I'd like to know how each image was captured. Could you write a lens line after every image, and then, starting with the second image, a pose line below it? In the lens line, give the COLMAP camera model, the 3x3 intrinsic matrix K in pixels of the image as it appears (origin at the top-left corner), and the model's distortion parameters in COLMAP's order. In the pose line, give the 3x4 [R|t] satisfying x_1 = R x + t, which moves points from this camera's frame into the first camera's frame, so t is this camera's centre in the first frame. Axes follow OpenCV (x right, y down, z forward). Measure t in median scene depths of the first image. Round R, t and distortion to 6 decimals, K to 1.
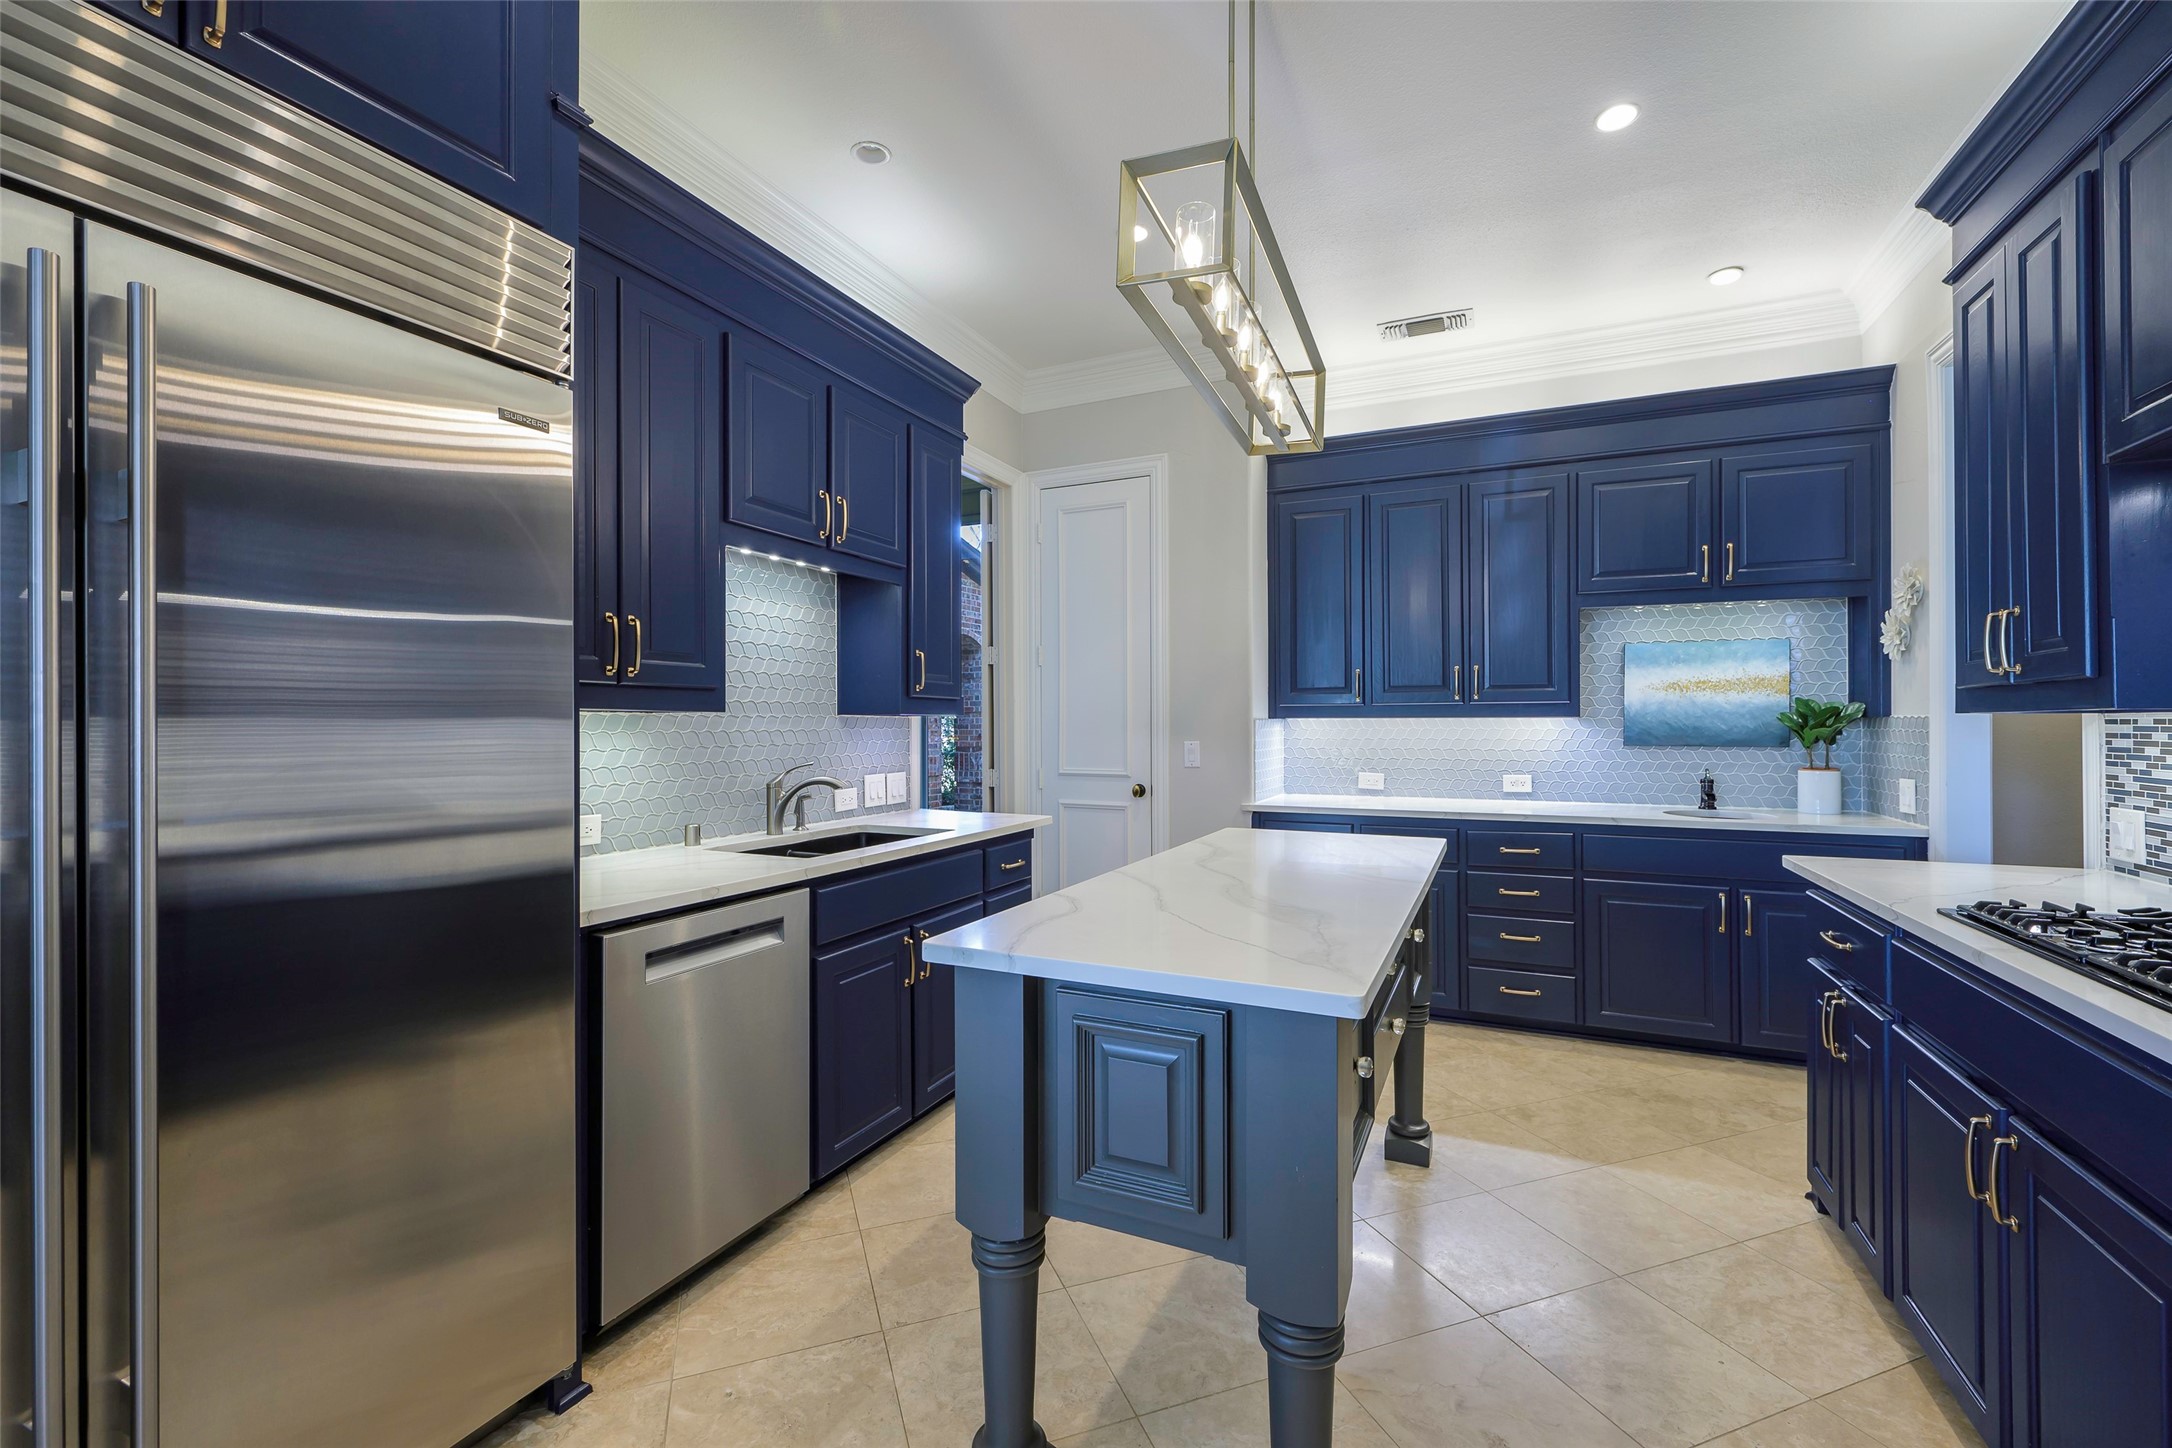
lens RADIAL K [[937.5, 0, 1077.8], [0, 937.5, 717.0], [0, 0, 1]] dist [-0.000949, -0.000271]
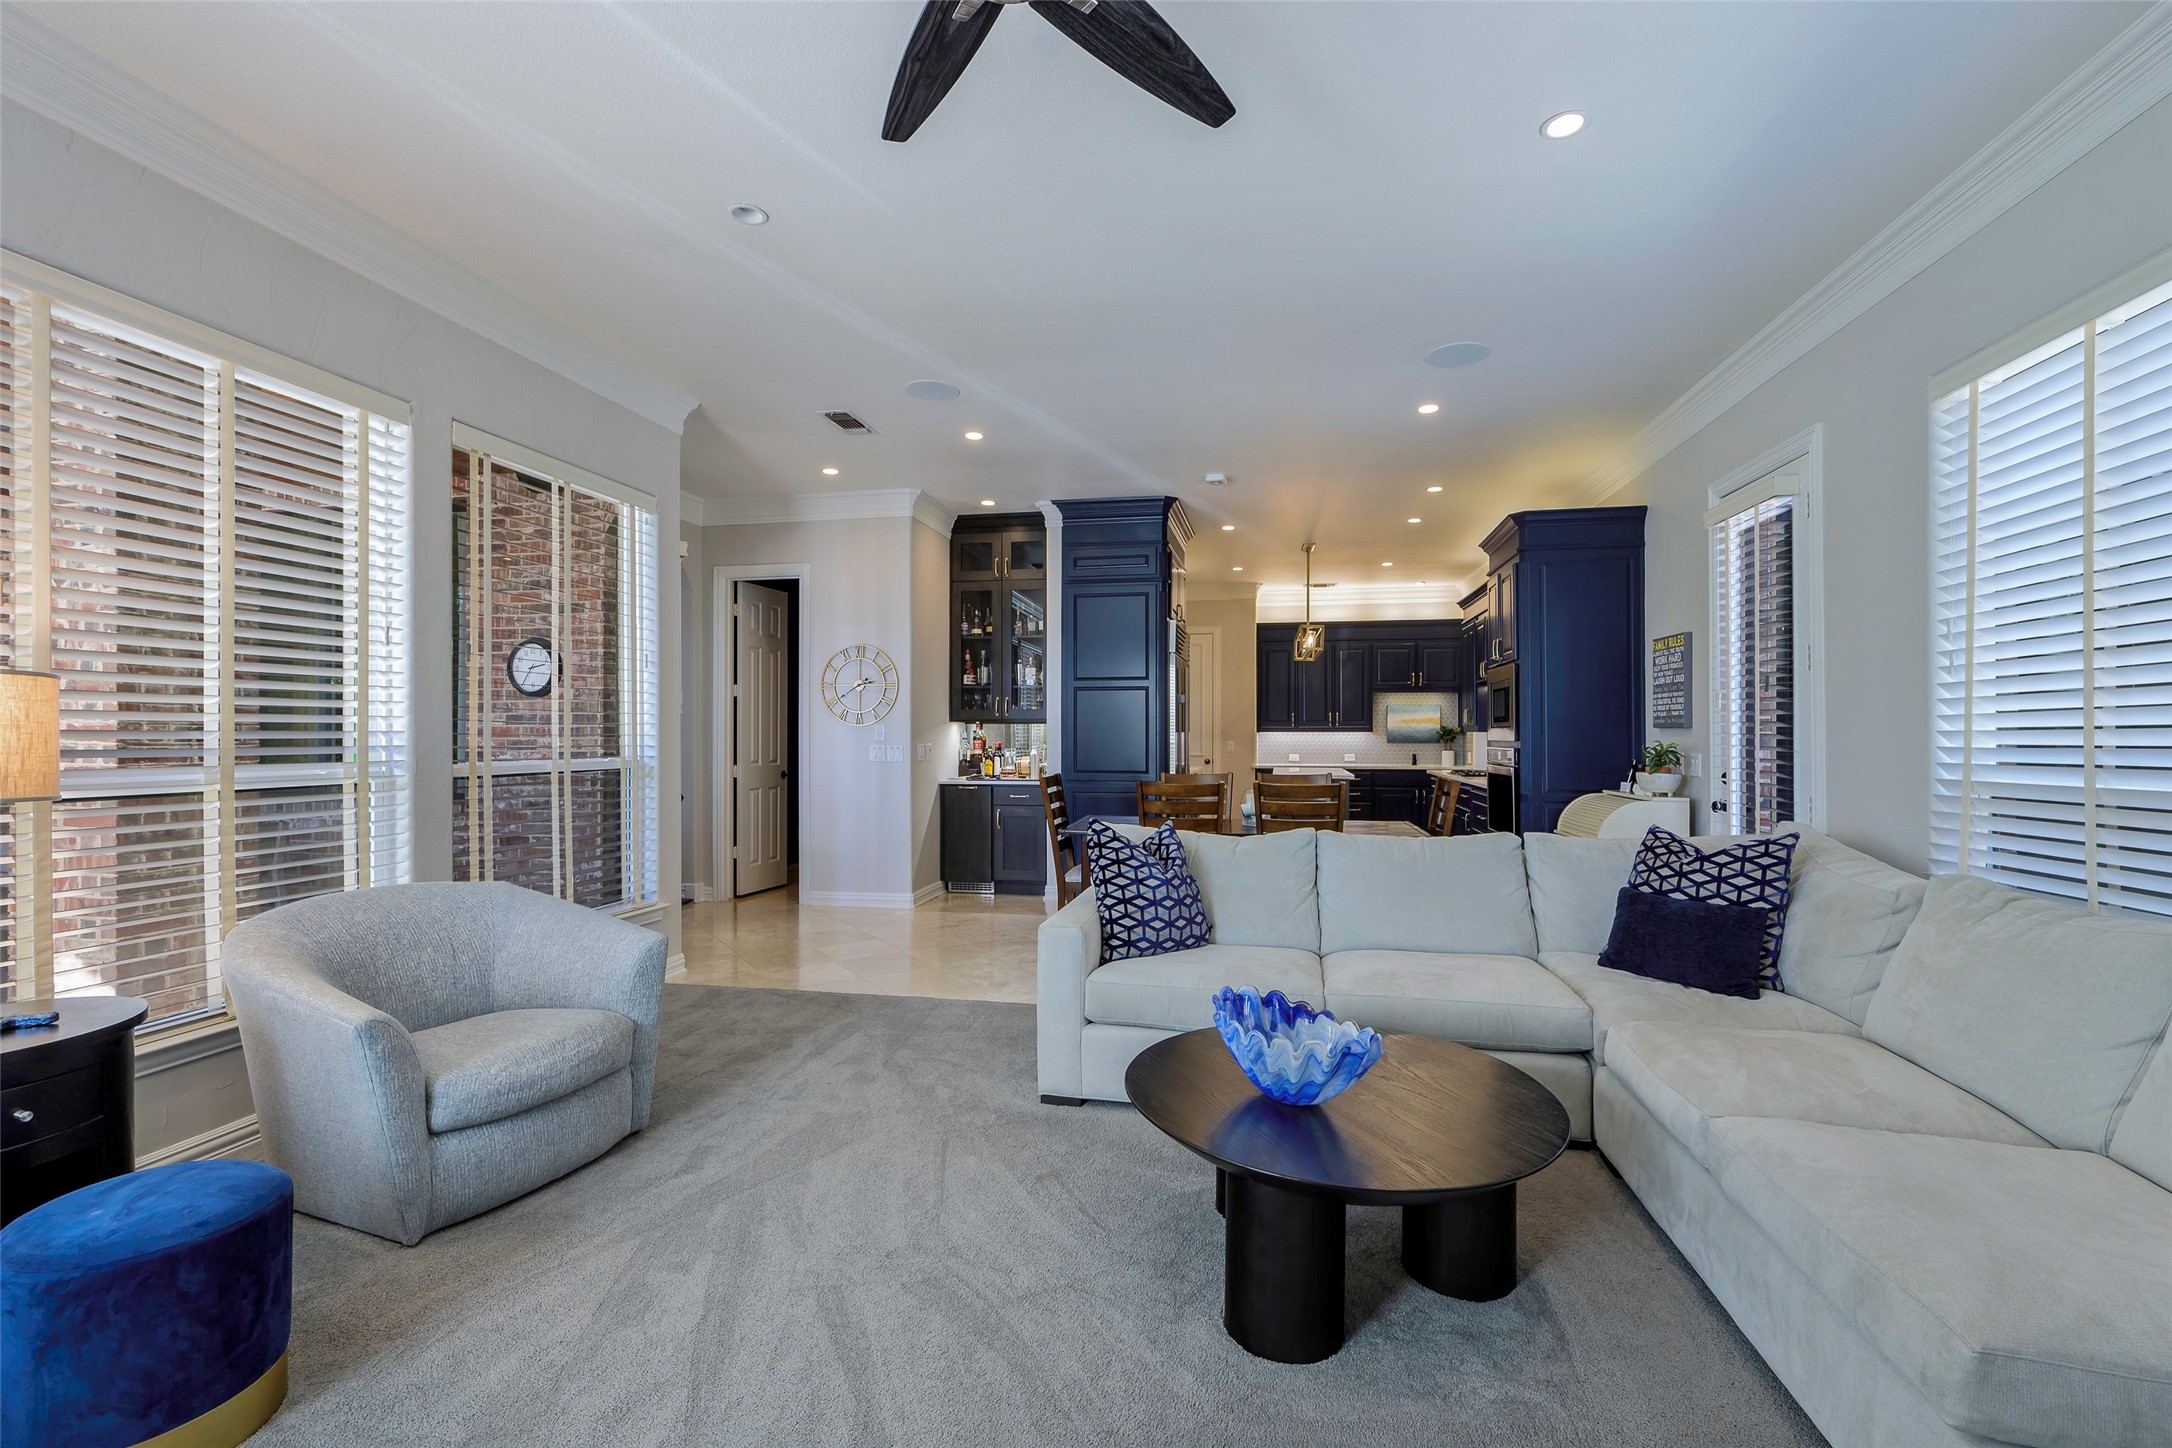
lens RADIAL K [[937.5, 0, 1082.6], [0, 937.5, 722.3], [0, 0, 1]] dist [-0.000949, -0.000271]
pose [[0.978775, 0.001795, 0.204931, -0.904160], [-0.001801, 0.999998, -0.000158, -0.028768], [-0.204931, -0.000214, 0.978776, -1.591996]]
